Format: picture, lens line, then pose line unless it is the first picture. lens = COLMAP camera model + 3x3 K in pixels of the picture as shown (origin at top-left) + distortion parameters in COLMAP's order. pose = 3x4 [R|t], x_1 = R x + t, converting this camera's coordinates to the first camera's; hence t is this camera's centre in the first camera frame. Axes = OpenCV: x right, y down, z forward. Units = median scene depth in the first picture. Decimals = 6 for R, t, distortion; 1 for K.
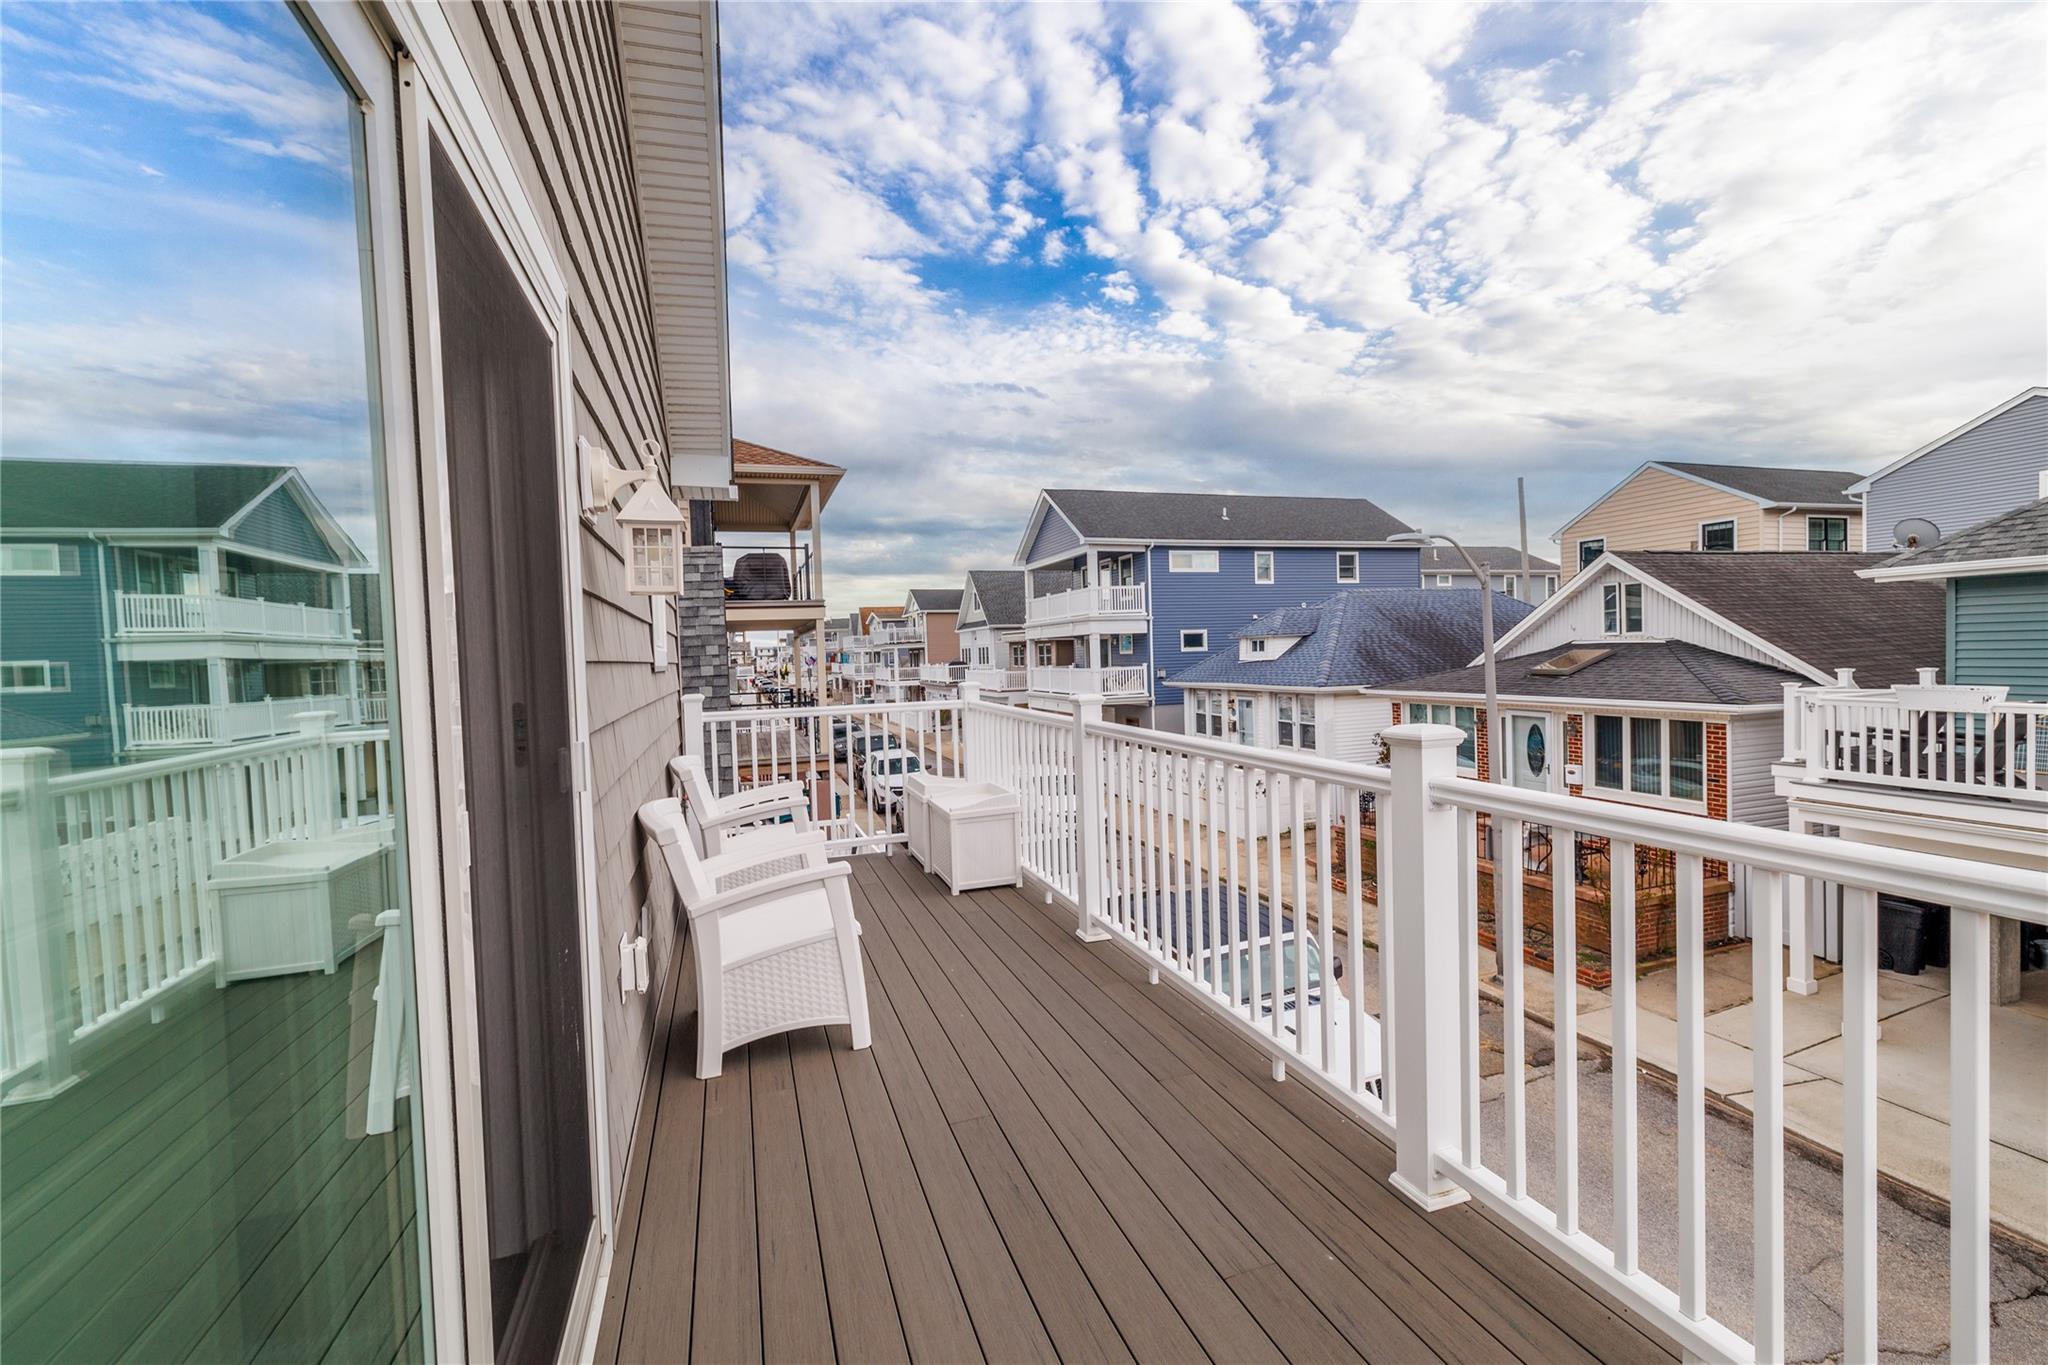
lens RADIAL K [[856.3, 0, 1026.6], [0, 856.3, 679.9], [0, 0, 1]] dist [0.000205, -0.000016]
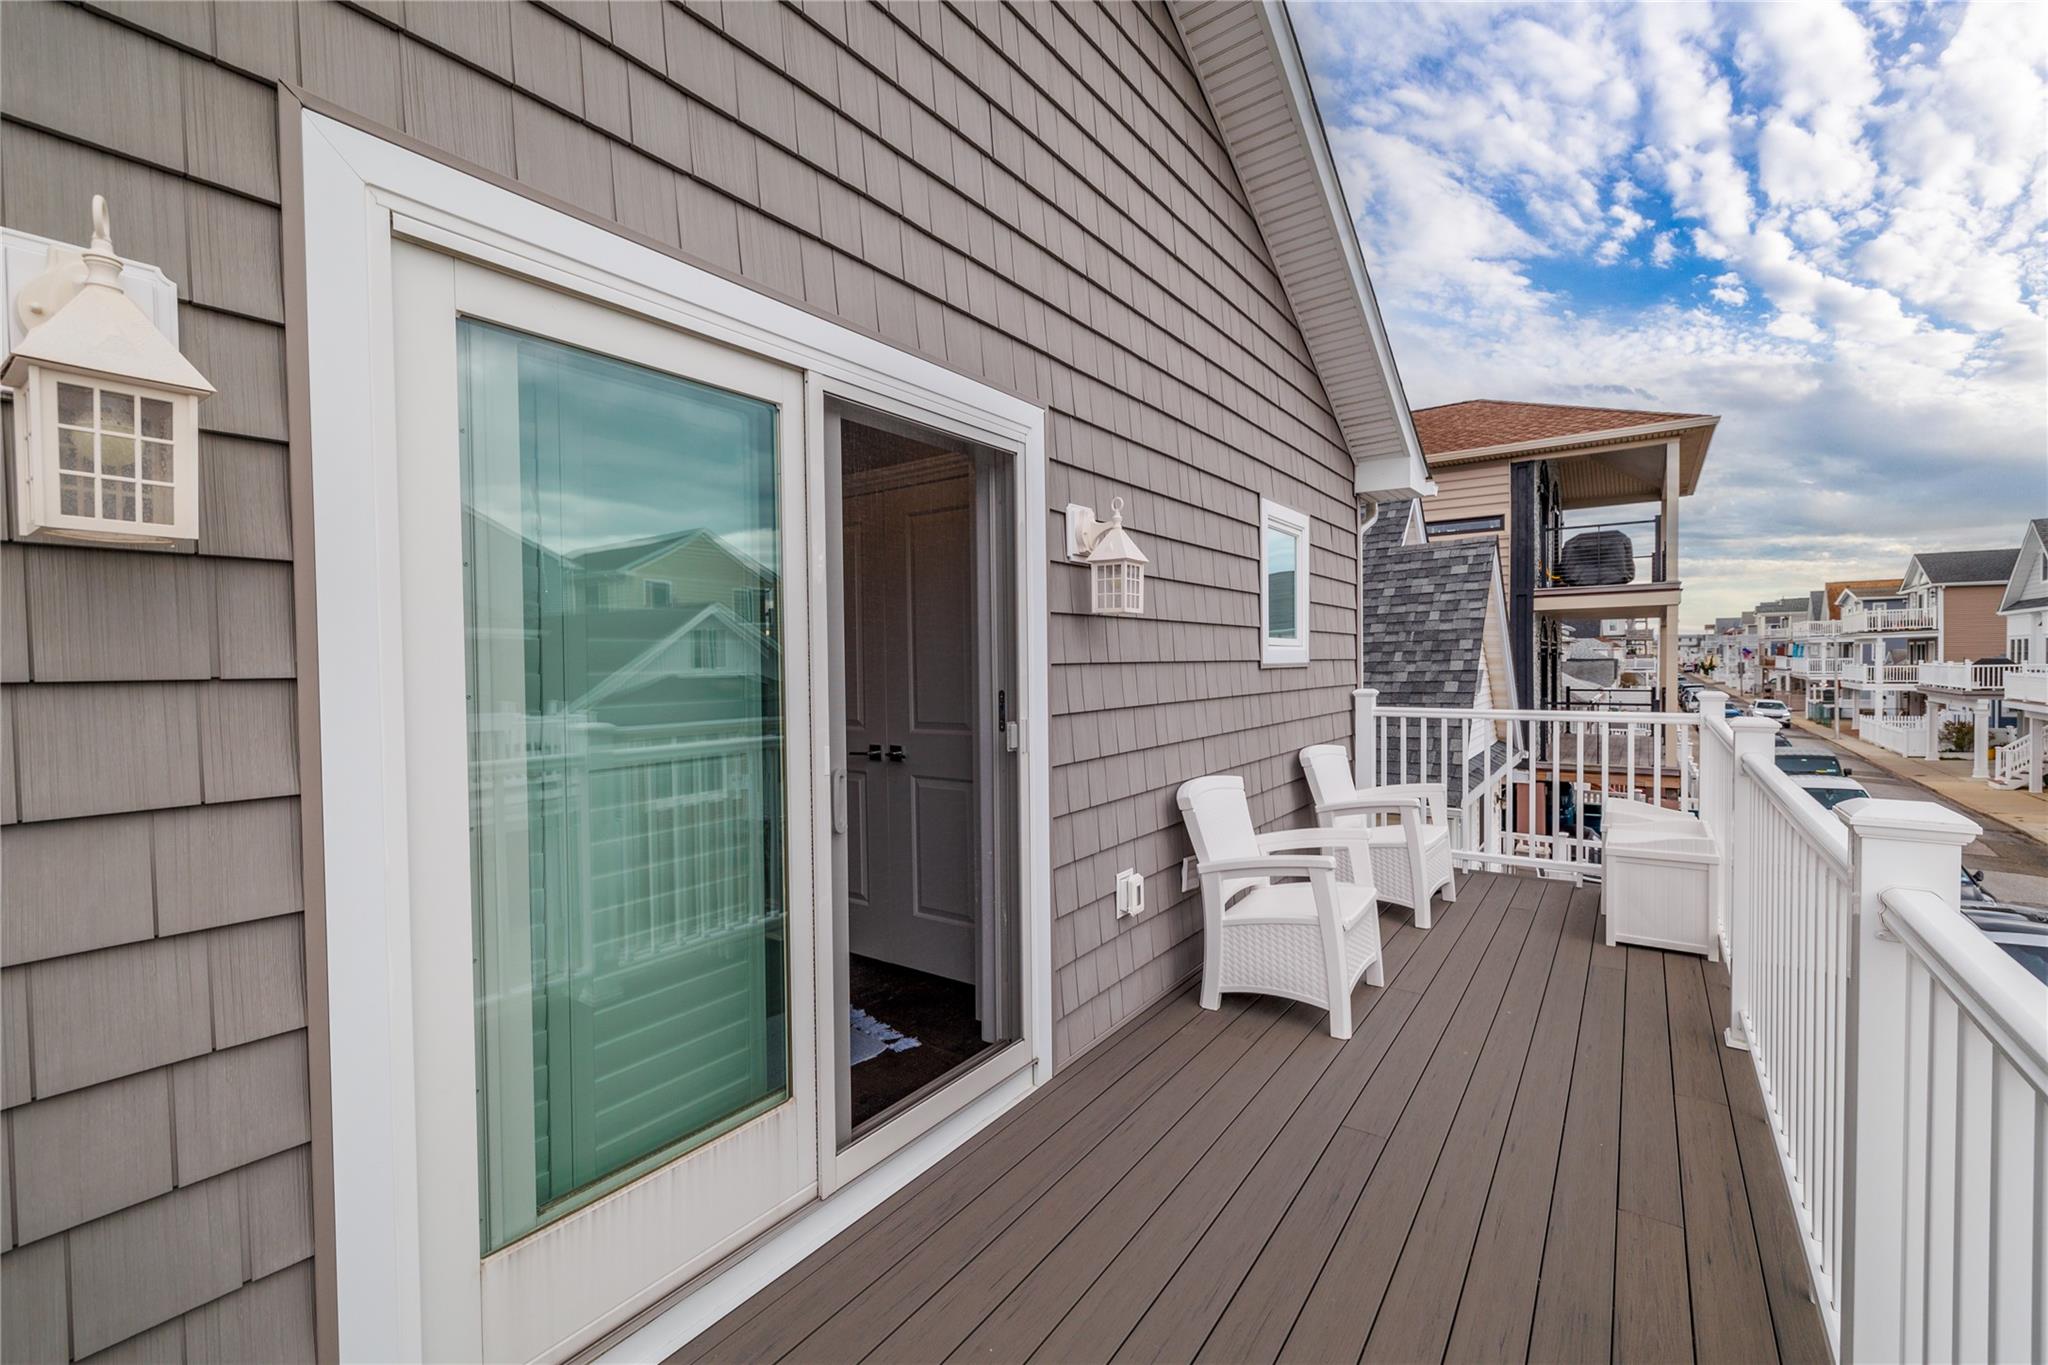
lens RADIAL K [[856.3, 0, 1030.1], [0, 856.3, 681.9], [0, 0, 1]] dist [0.000205, -0.000016]
pose [[0.582674, 0.045733, -0.811418, 0.127877], [-0.032343, 0.998929, 0.033076, -0.007556], [0.812062, 0.006971, 0.583530, 0.026078]]
